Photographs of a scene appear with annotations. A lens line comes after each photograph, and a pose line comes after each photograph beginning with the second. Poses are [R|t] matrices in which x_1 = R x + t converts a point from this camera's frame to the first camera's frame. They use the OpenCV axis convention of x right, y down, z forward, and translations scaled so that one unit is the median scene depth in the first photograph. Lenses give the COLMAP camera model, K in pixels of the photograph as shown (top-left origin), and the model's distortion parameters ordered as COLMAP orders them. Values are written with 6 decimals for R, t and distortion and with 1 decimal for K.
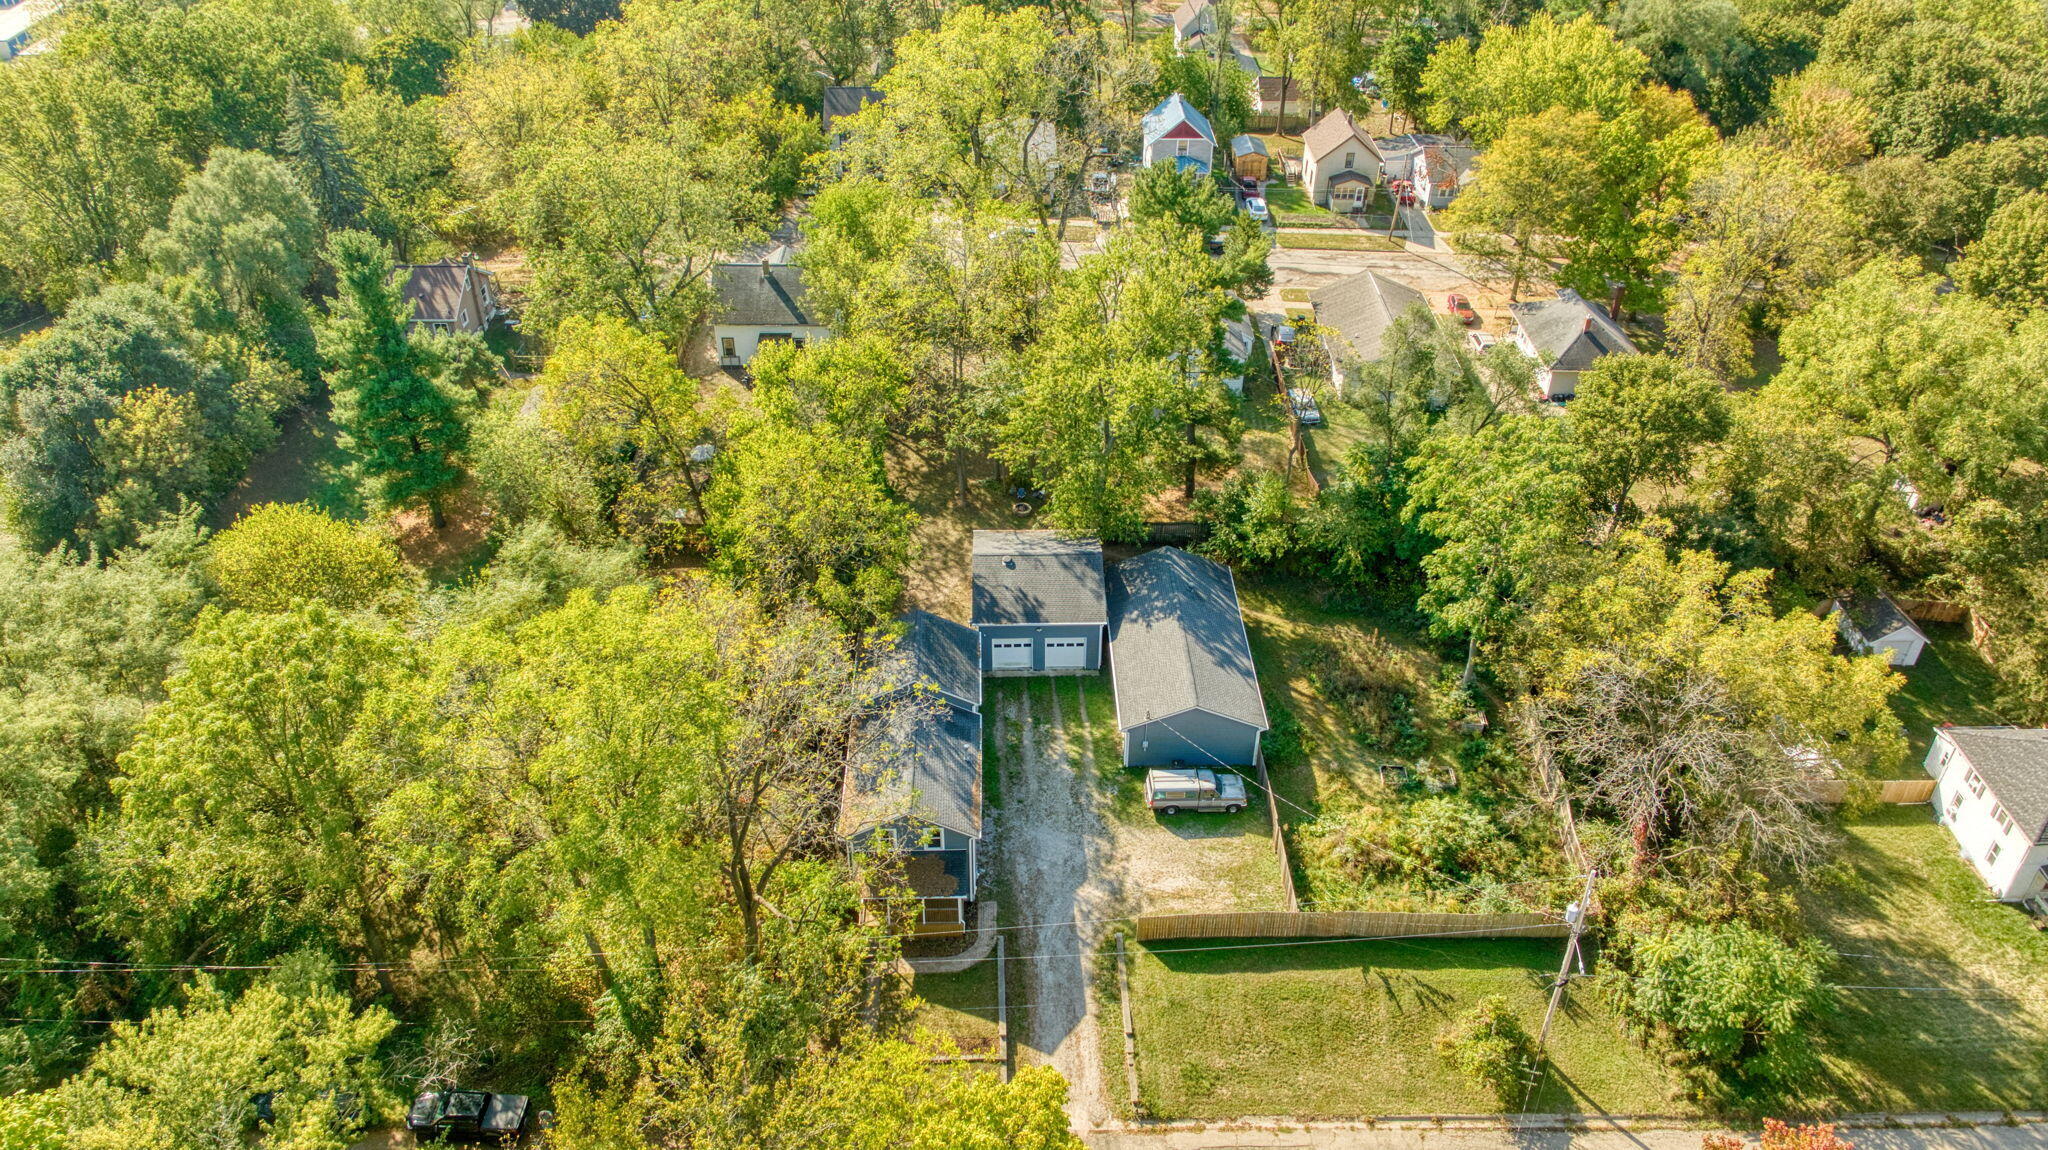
lens RADIAL K [[1463.2, 0, 1024.0], [0, 1463.2, 575.0], [0, 0, 1]] dist [0.010156, -0.127241]
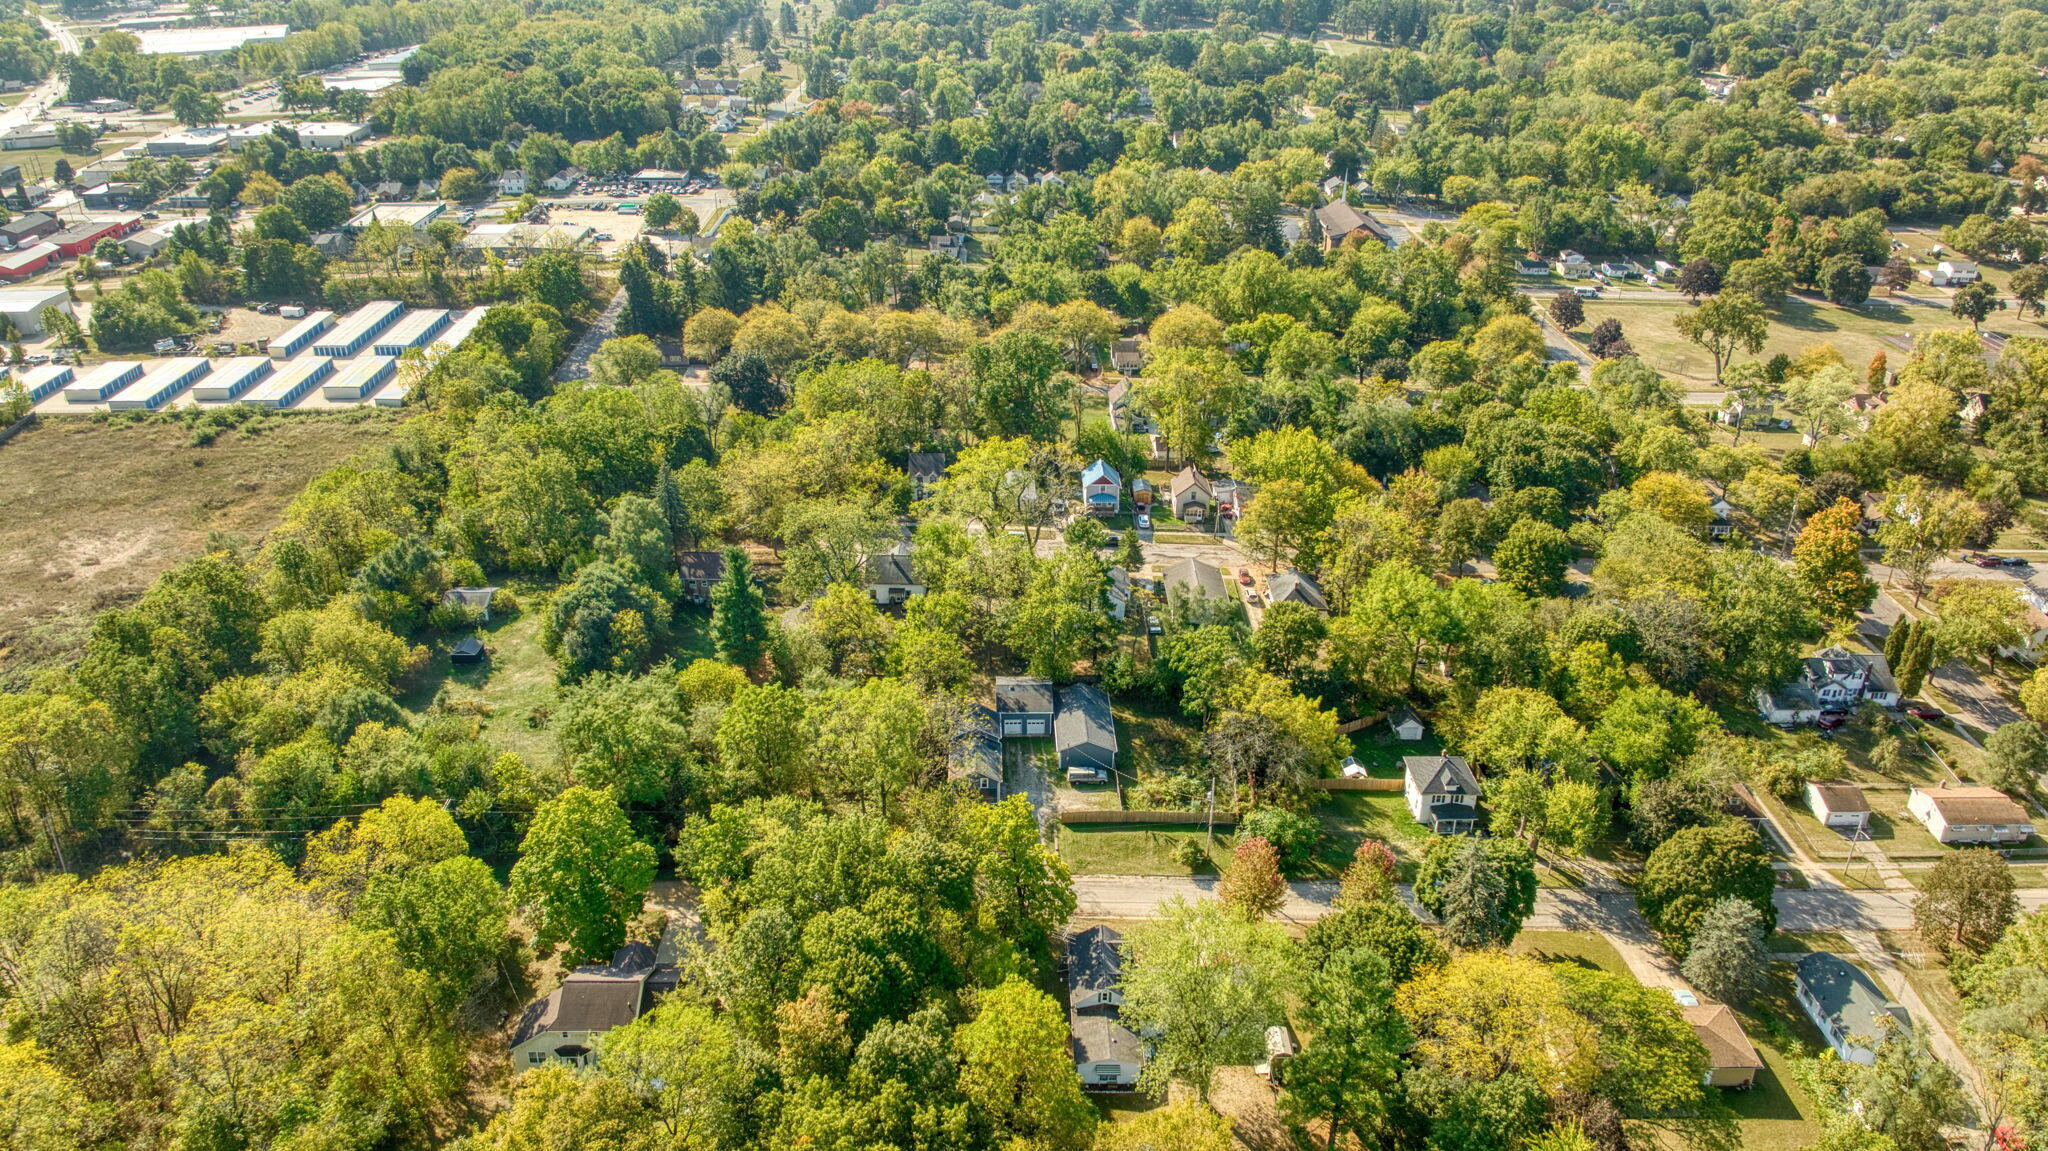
lens RADIAL K [[1463.2, 0, 1024.0], [0, 1463.2, 575.5], [0, 0, 1]] dist [0.010156, -0.127241]
pose [[0.999959, 0.005750, 0.006975, -0.007708], [-0.004566, 0.987223, -0.159282, 0.177214], [-0.007802, 0.159244, 0.987208, -1.274575]]
